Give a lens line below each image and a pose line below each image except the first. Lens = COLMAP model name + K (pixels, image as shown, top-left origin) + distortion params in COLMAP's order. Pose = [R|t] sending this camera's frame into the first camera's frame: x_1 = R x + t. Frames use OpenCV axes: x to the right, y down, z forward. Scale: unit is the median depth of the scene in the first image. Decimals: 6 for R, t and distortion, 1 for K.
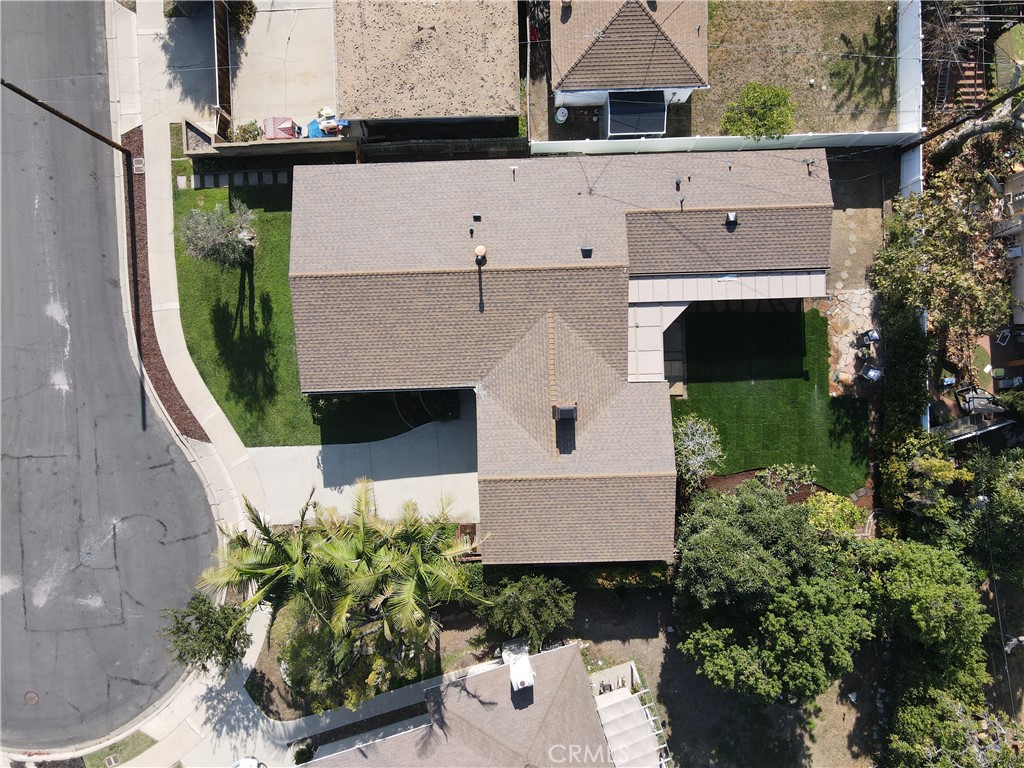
lens RADIAL K [[750.1, 0, 506.7], [0, 750.1, 380.9], [0, 0, 1]] dist [0.009458, 0.008408]
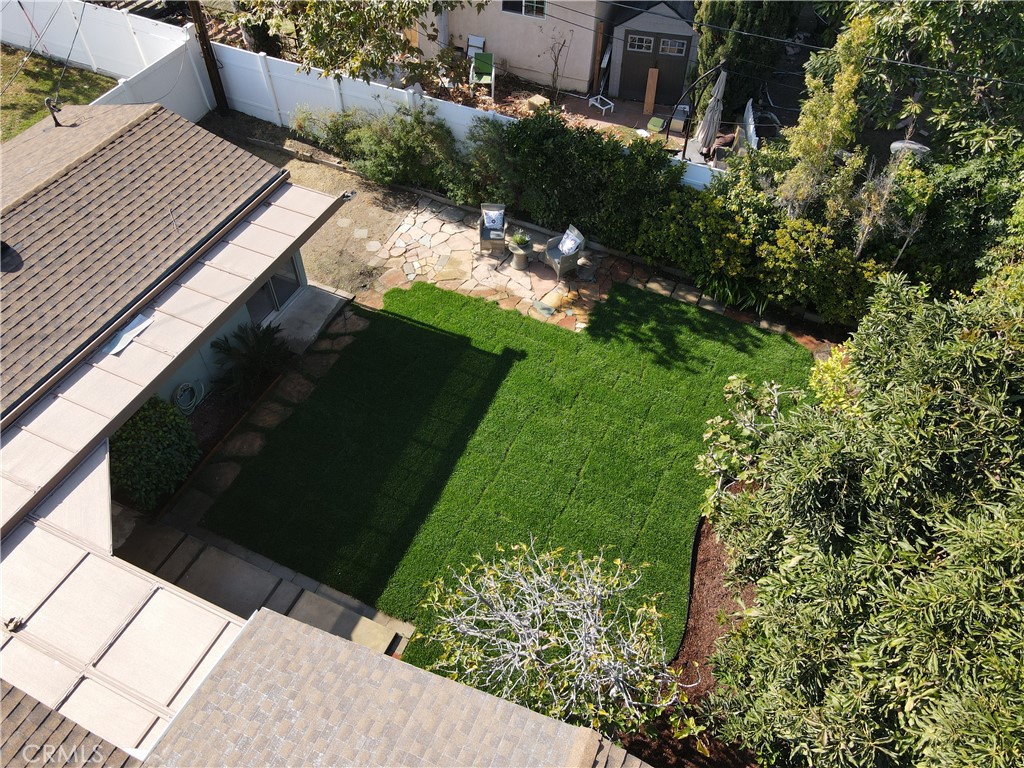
lens RADIAL K [[750.1, 0, 506.7], [0, 750.1, 380.9], [0, 0, 1]] dist [0.009458, 0.008408]
pose [[0.445815, -0.673875, 0.589187, 0.144446], [0.895110, 0.331836, -0.297762, 0.120965], [0.005141, 0.660135, 0.751130, 0.712183]]
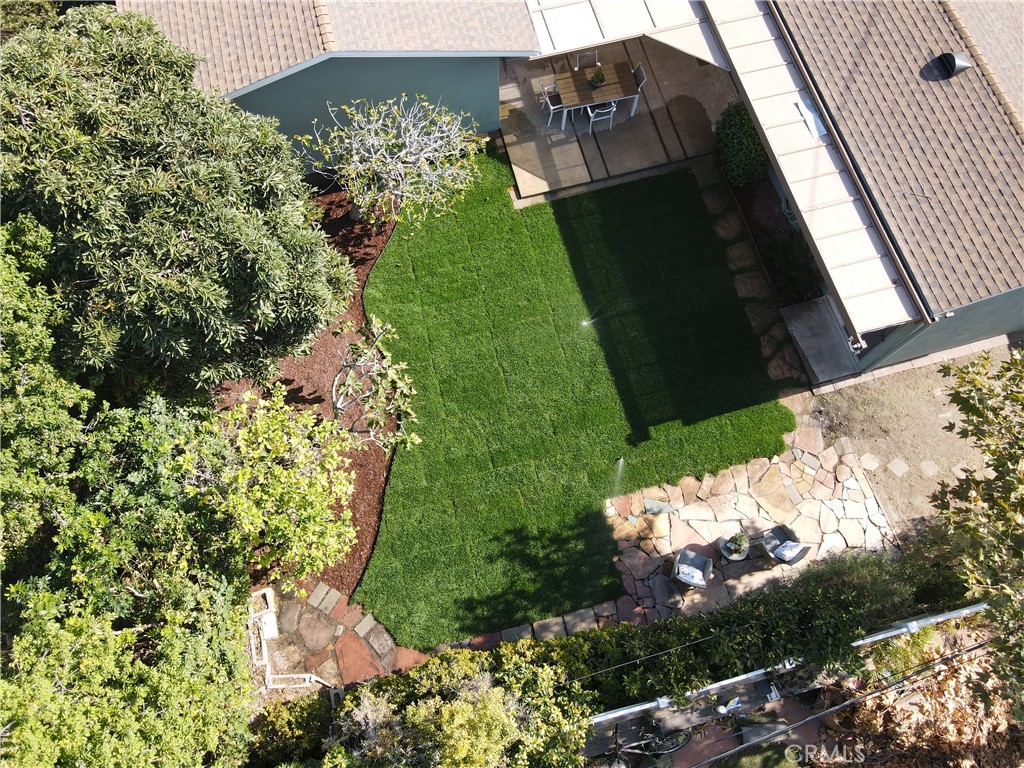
lens RADIAL K [[750.1, 0, 506.7], [0, 750.1, 380.9], [0, 0, 1]] dist [0.009458, 0.008408]
pose [[0.223602, 0.917830, -0.328009, 0.501219], [-0.974503, 0.204098, -0.093209, 0.096878], [-0.018604, 0.340488, 0.940065, 0.613923]]
